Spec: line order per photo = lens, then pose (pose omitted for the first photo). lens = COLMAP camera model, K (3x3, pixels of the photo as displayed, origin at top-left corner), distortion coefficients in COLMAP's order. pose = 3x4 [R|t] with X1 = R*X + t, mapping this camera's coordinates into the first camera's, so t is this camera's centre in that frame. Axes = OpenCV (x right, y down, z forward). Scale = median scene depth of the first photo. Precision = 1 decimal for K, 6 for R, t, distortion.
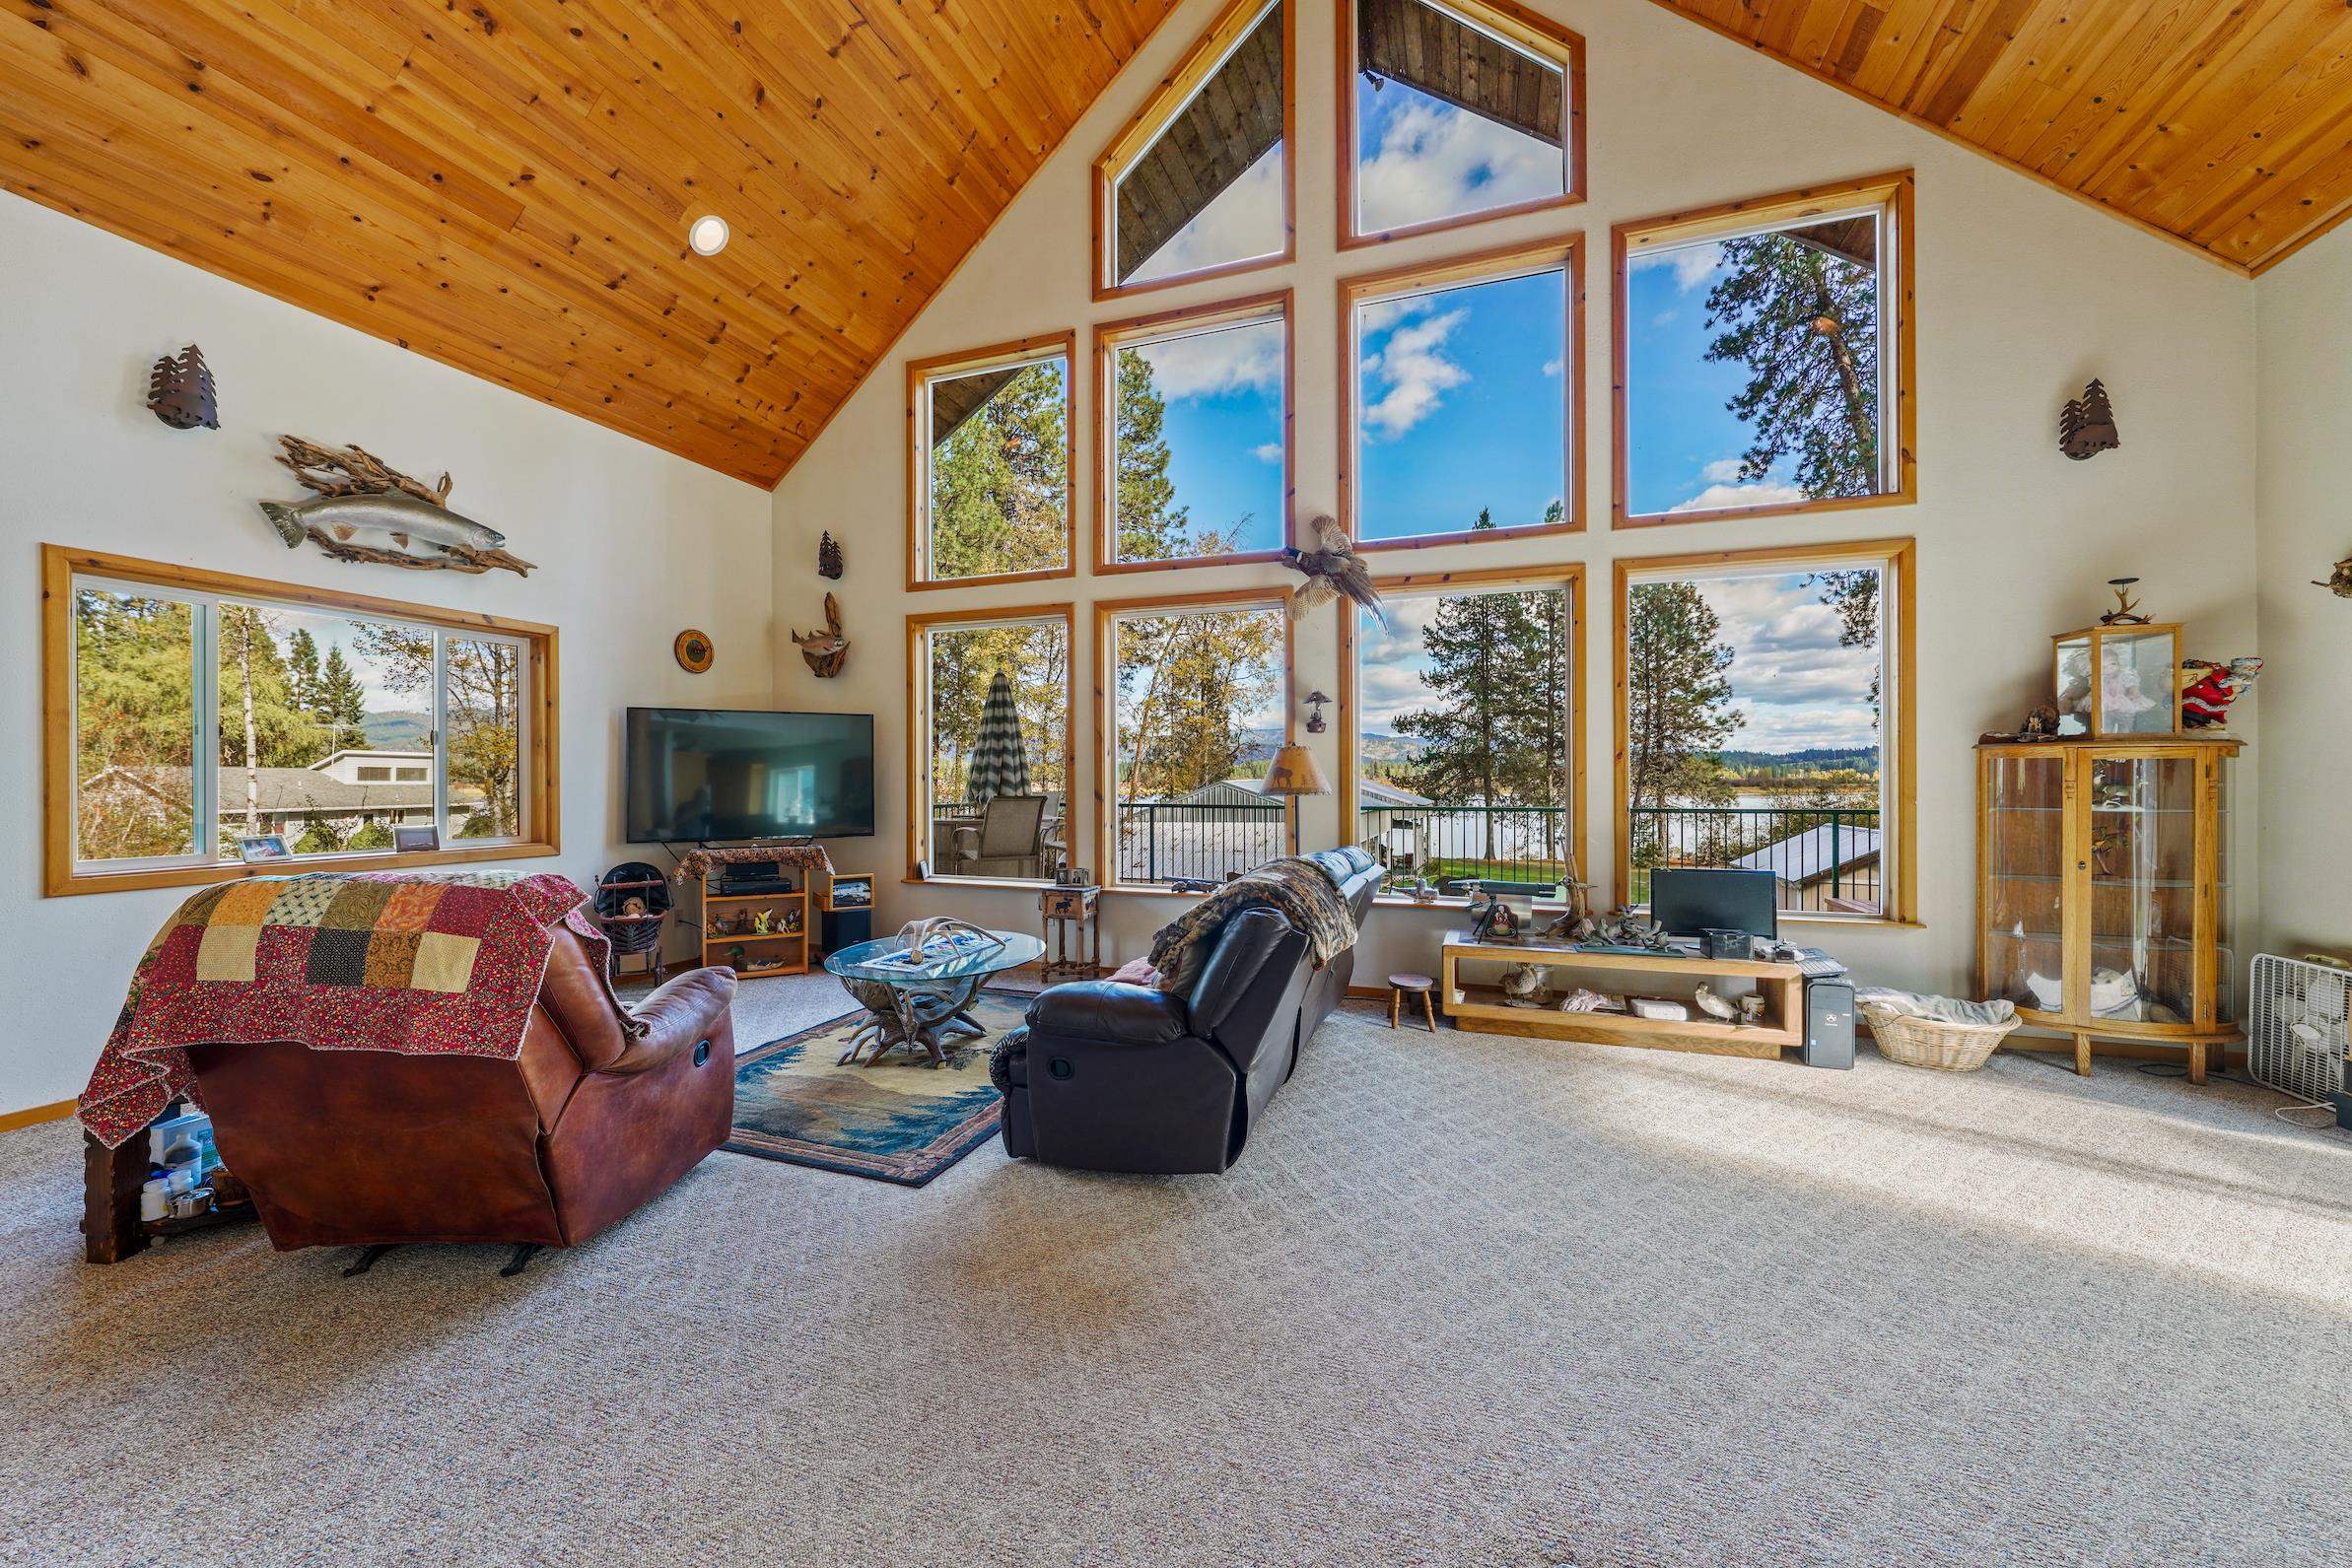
lens RADIAL K [[886.9, 0, 1176.9], [0, 886.9, 777.6], [0, 0, 1]] dist [-0.001449, -0.000043]
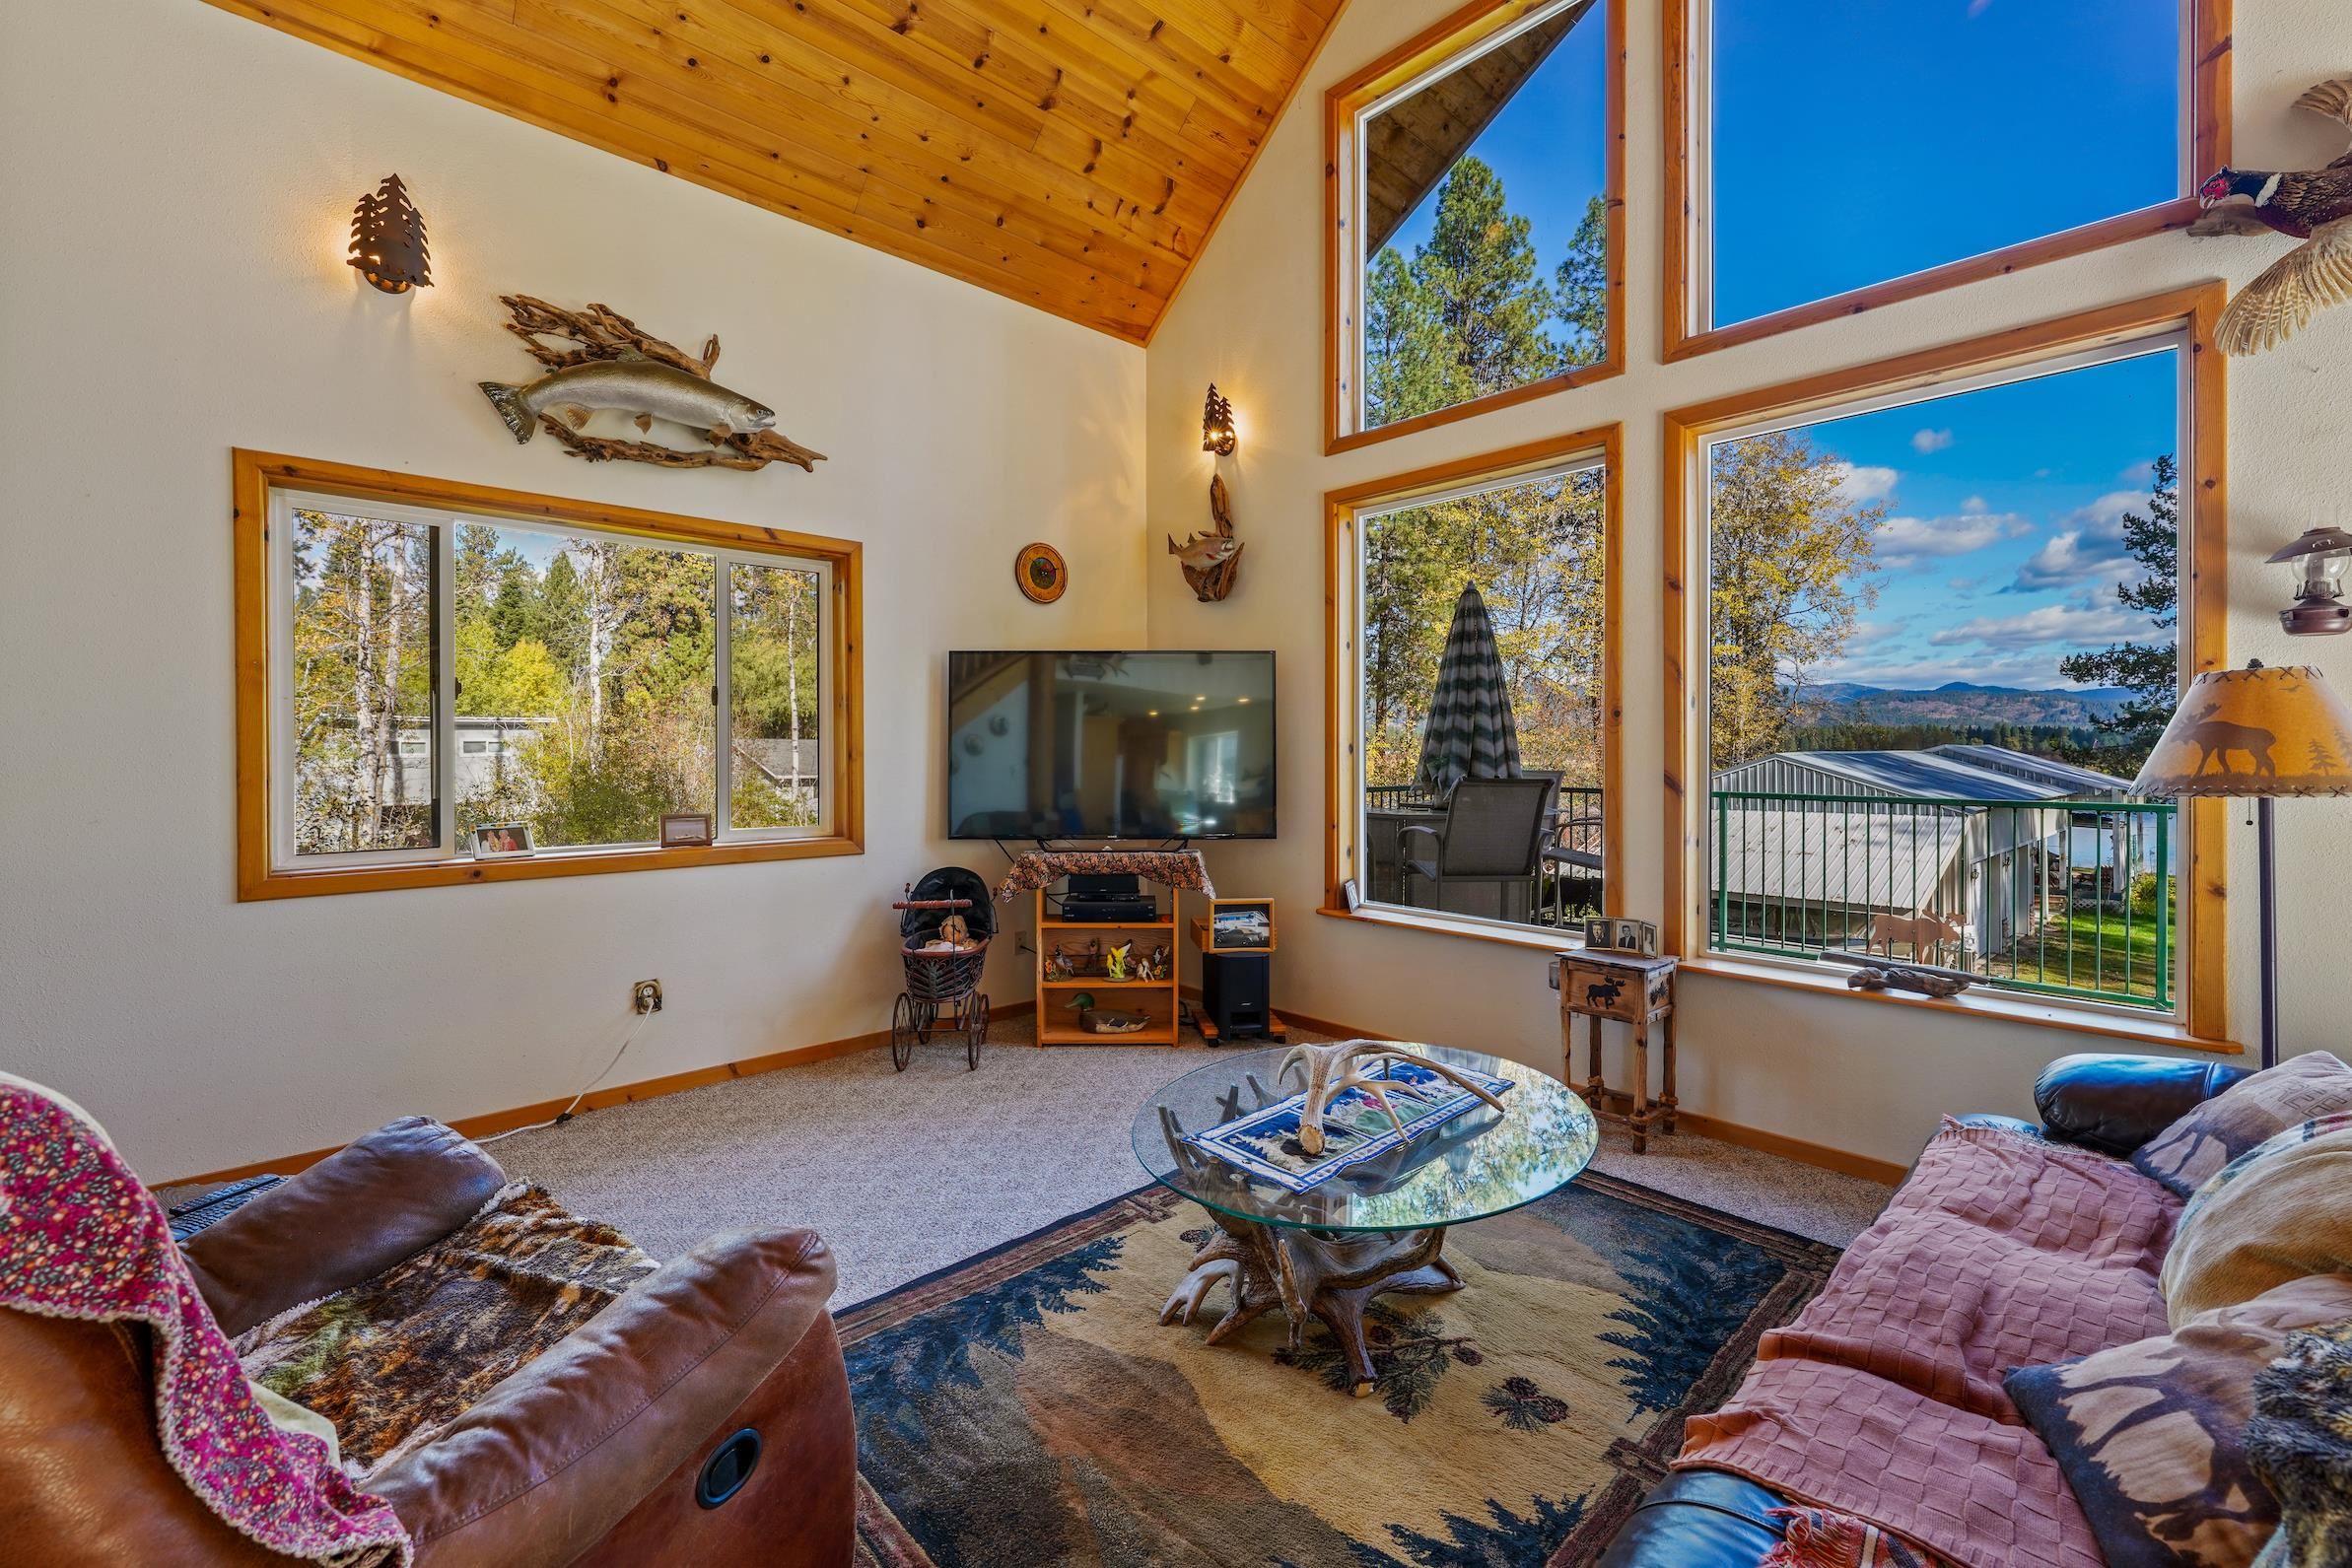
lens RADIAL K [[990.8, 0, 1174.0], [0, 990.8, 758.7], [0, 0, 1]] dist [-0.001967, -0.000184]
pose [[0.889735, 0.005017, -0.456449, -0.089078], [-0.000300, 0.999946, 0.010405, -0.000225], [0.456477, -0.009121, 0.889689, 0.369143]]
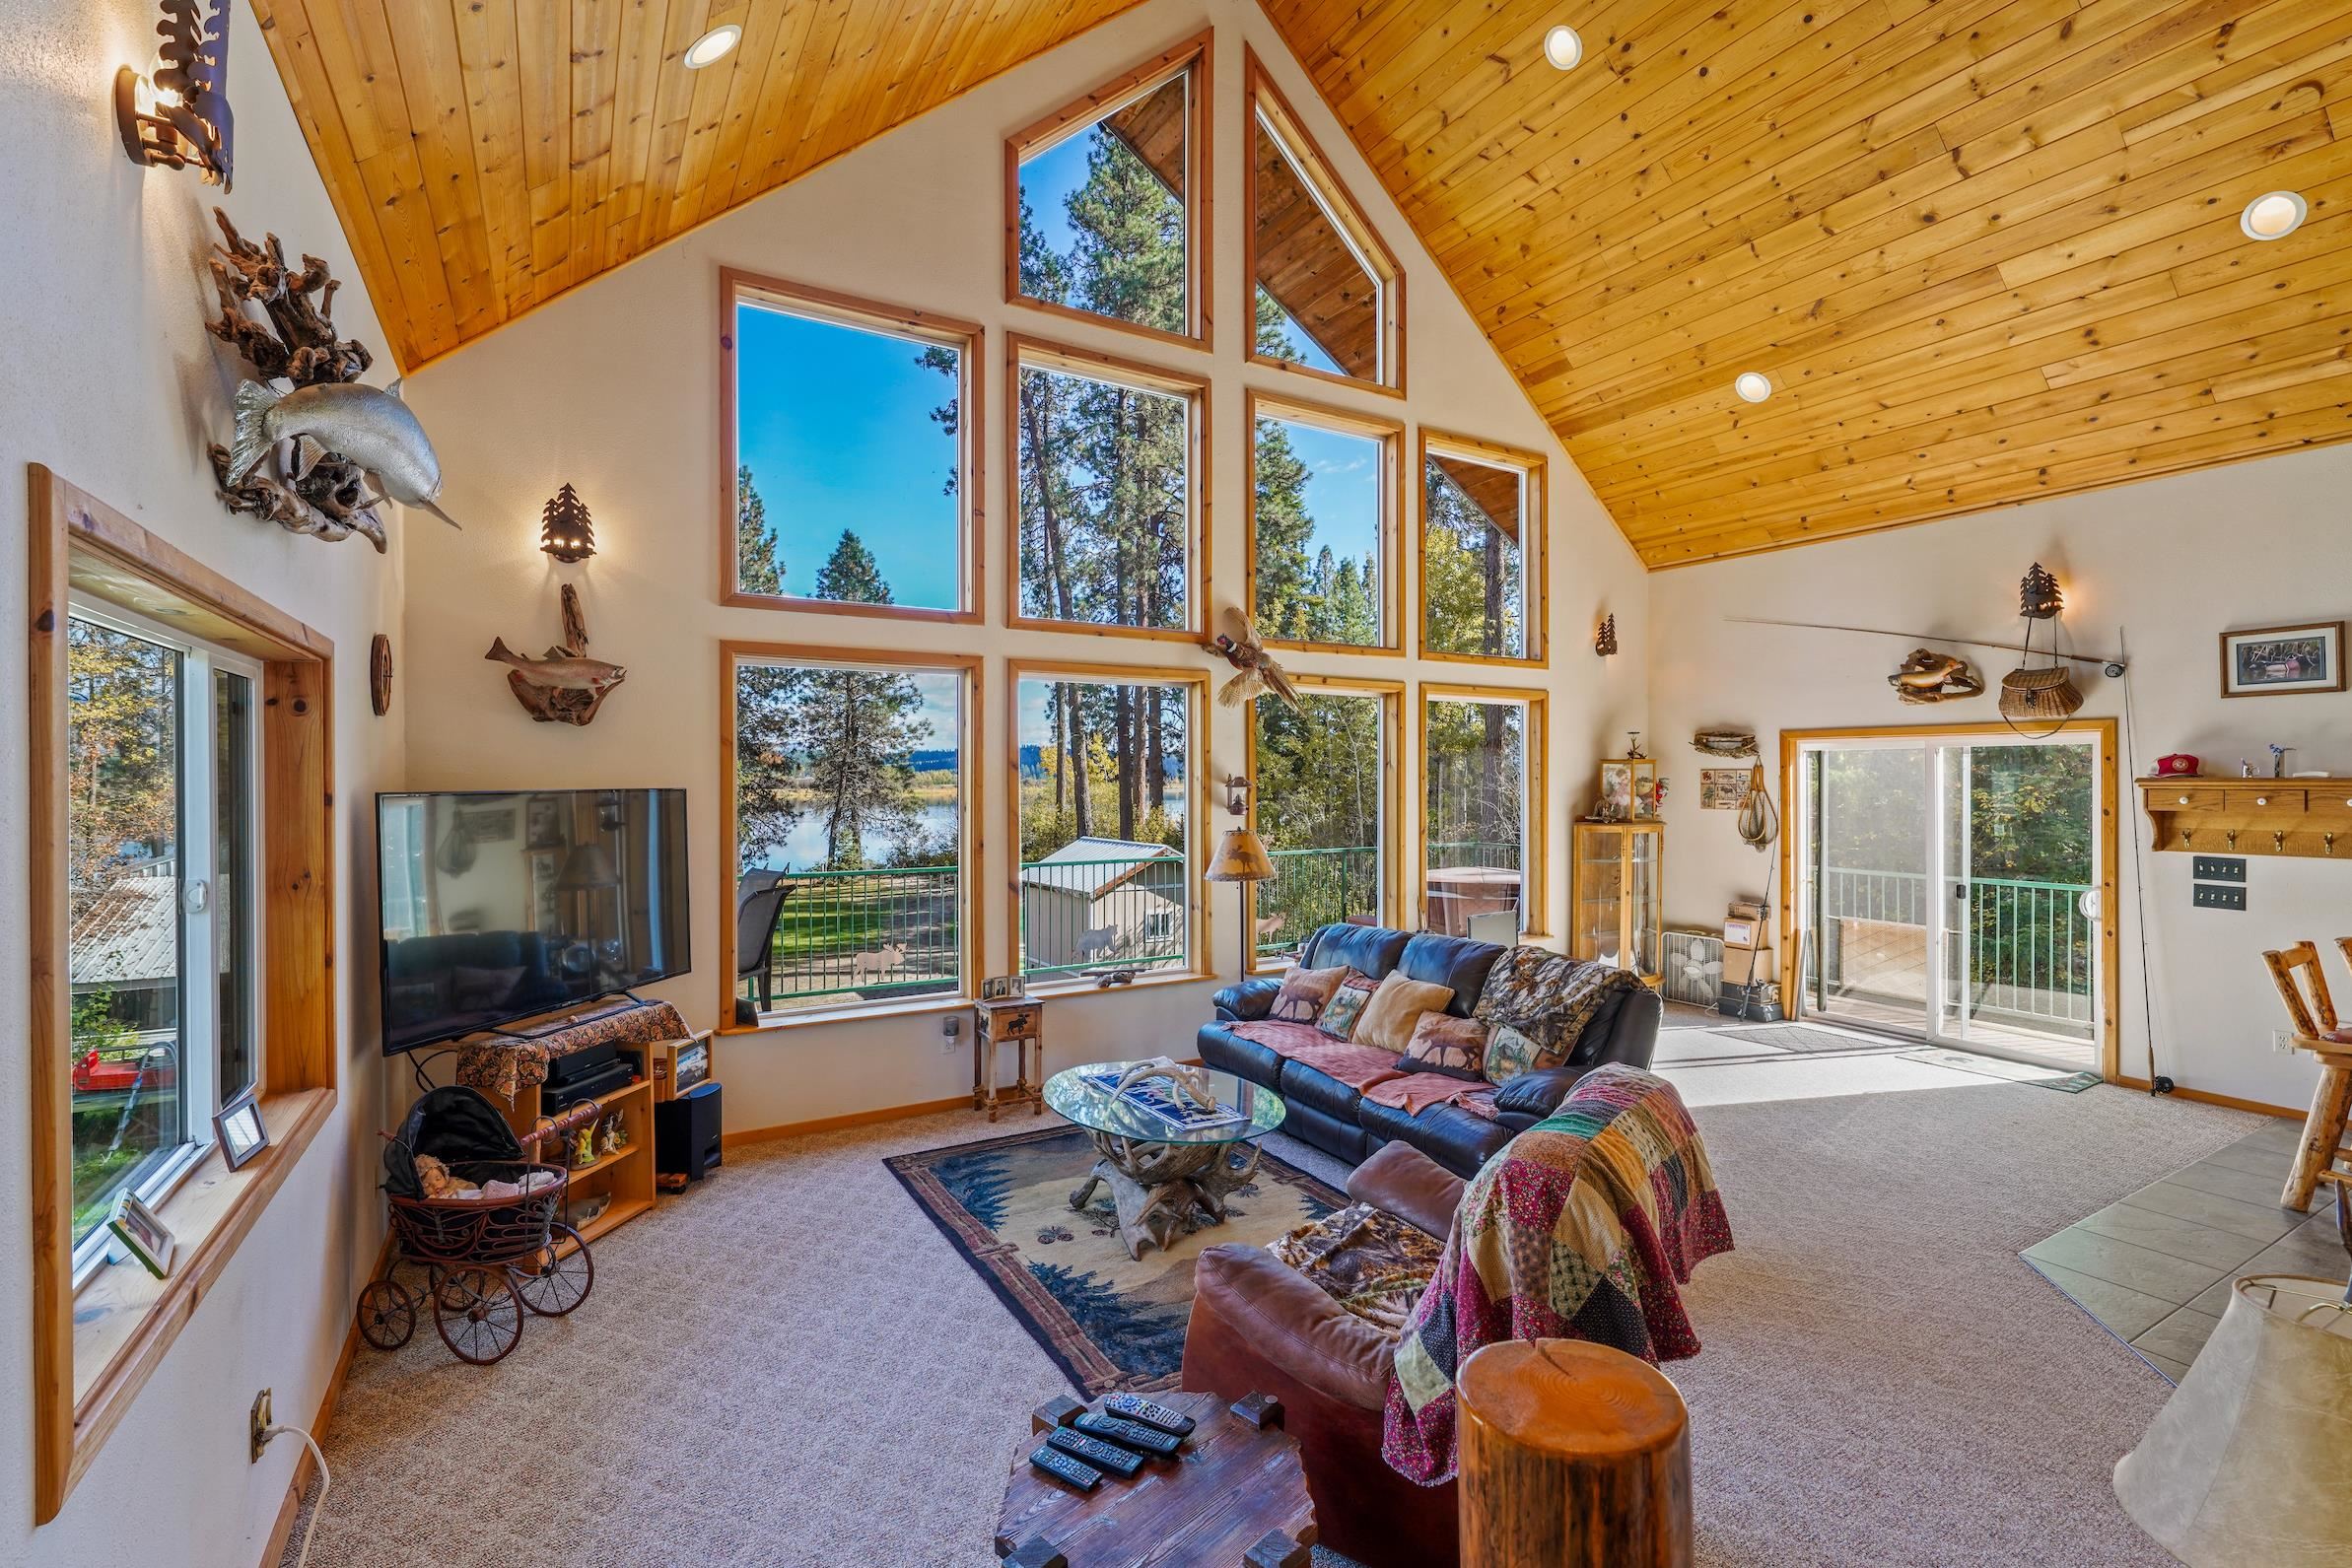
lens RADIAL K [[1043.9, 0, 1187.8], [0, 1043.9, 778.2], [0, 0, 1]] dist [0.000296, 0.000391]
pose [[0.632534, 0.001321, 0.774531, -0.807527], [-0.002653, 0.999996, 0.000461, -0.091380], [-0.774528, -0.002346, 0.632535, 0.253815]]
